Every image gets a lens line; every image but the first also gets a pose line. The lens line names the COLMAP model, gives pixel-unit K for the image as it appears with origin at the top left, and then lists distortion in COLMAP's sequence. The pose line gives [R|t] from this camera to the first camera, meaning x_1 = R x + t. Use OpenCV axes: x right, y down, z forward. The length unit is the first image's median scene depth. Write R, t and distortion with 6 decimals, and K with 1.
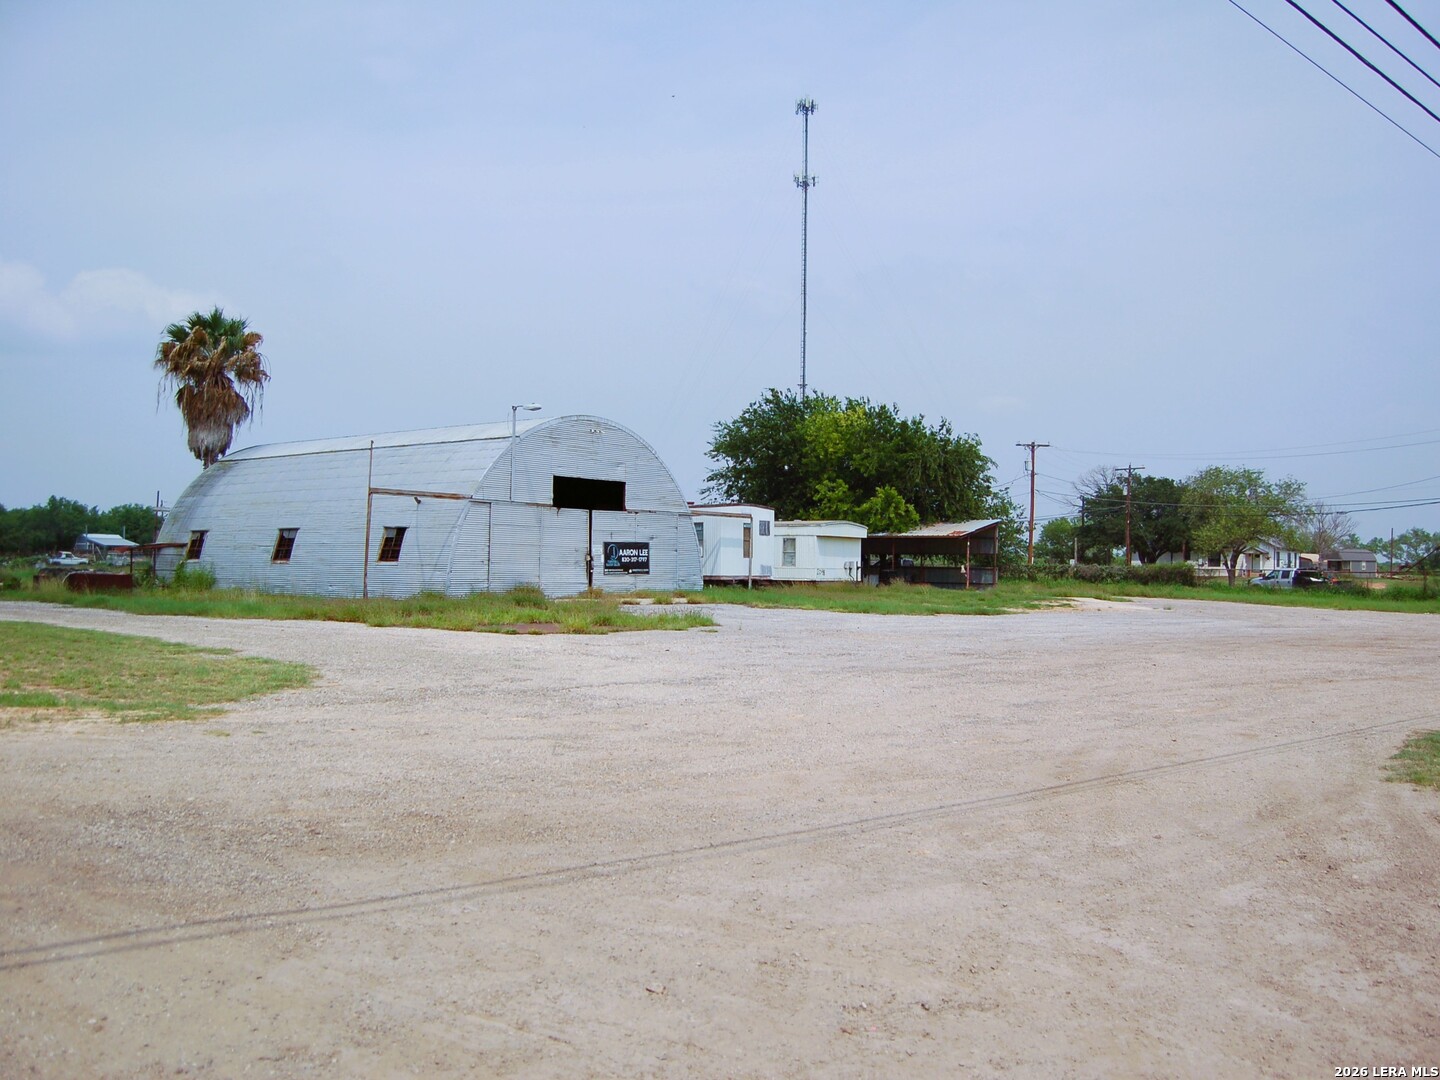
lens RADIAL K [[1245.4, 0, 720.6], [0, 1245.4, 544.9], [0, 0, 1]] dist [-0.094298, 0.027046]
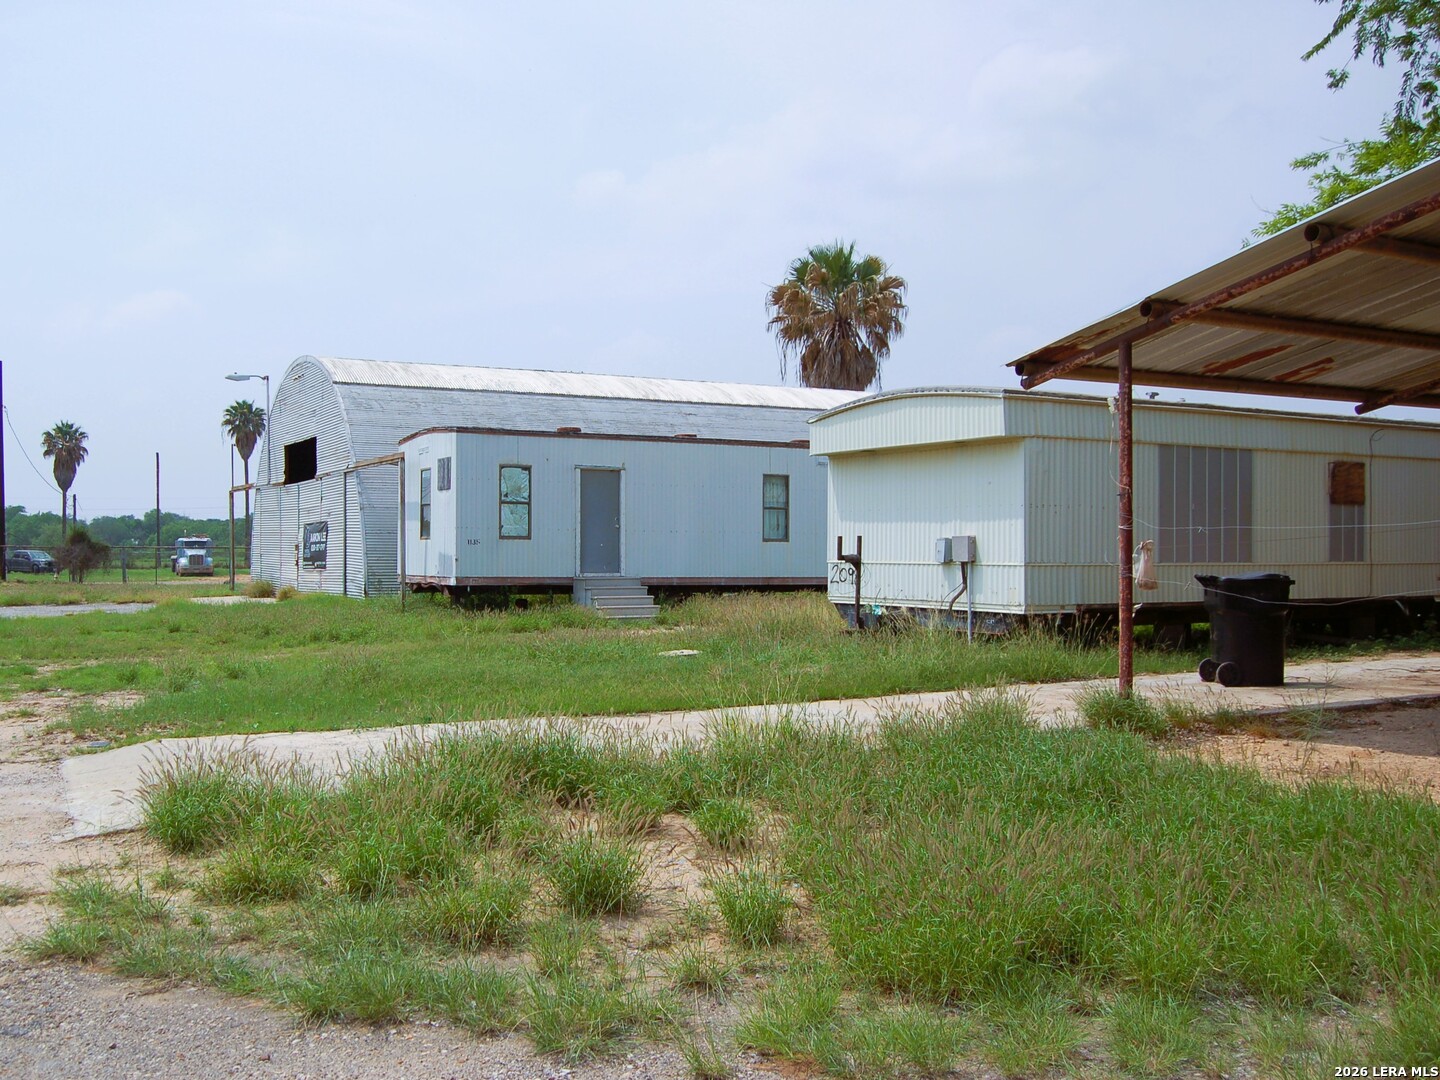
lens RADIAL K [[1383.9, 0, 681.3], [0, 1383.9, 546.6], [0, 0, 1]] dist [-0.006511, 0.000000]
pose [[-0.399416, -0.008727, -0.916728, 0.583477], [0.016451, 0.999725, -0.016685, 0.028983], [0.916622, -0.021745, -0.399163, 1.590895]]
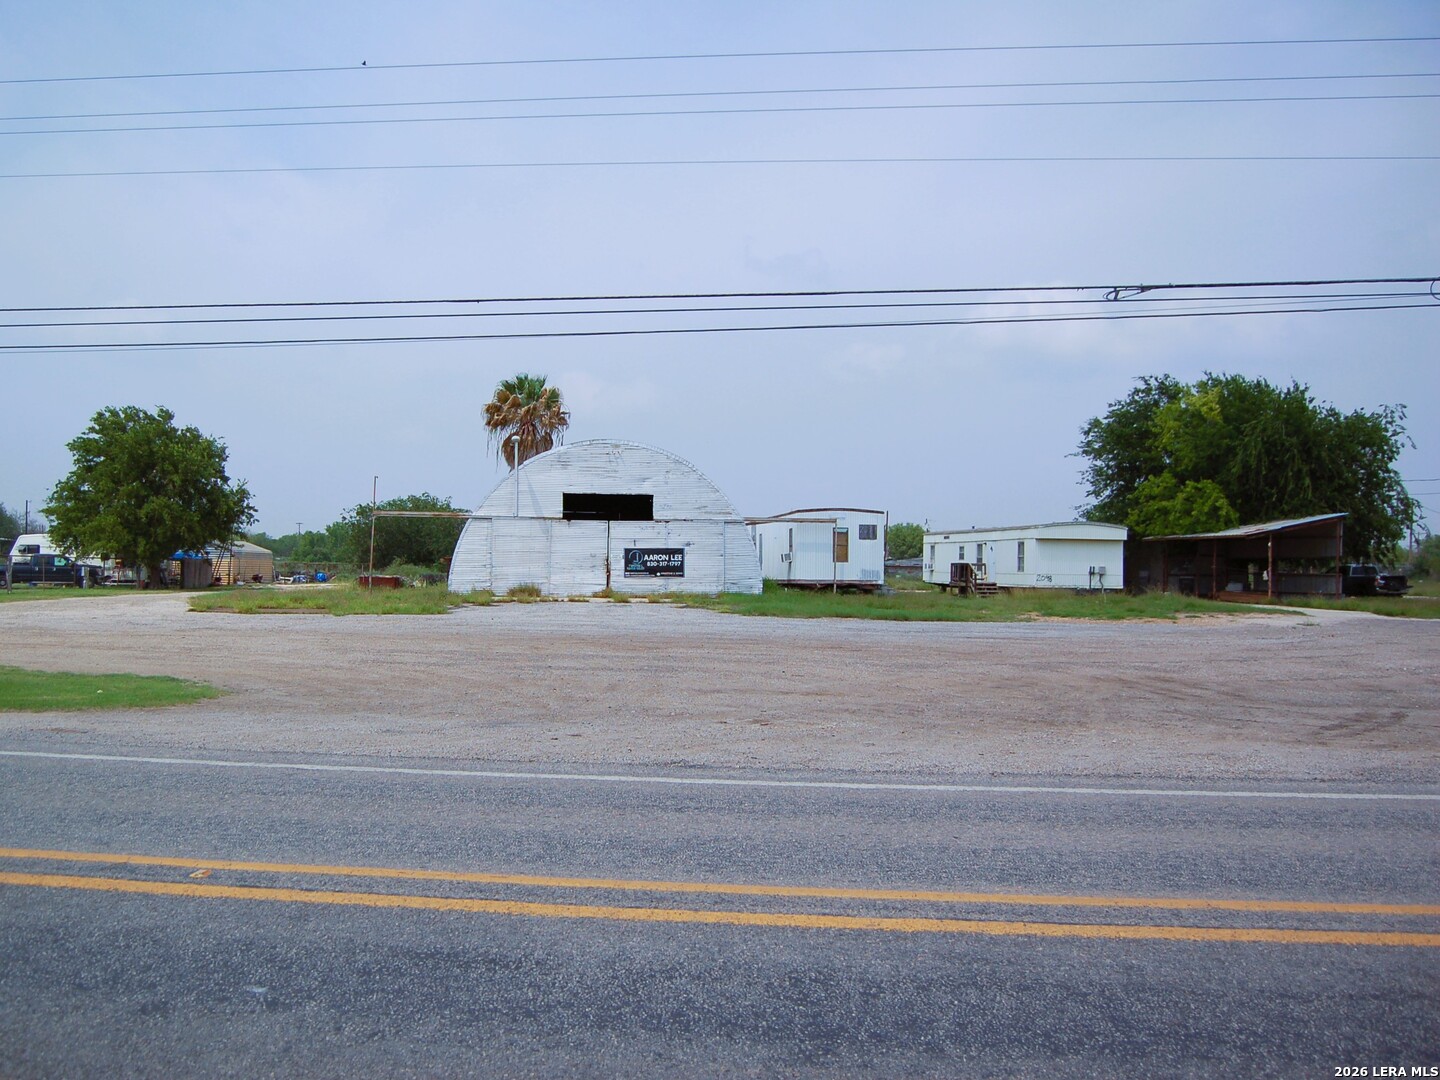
lens RADIAL K [[1245.4, 0, 708.0], [0, 1245.4, 548.2], [0, 0, 1]] dist [-0.094298, 0.027046]
pose [[0.704144, -0.014605, -0.709907, 0.803323], [0.009170, 0.999892, -0.011475, 0.011627], [0.709998, 0.001571, 0.704202, 0.261679]]
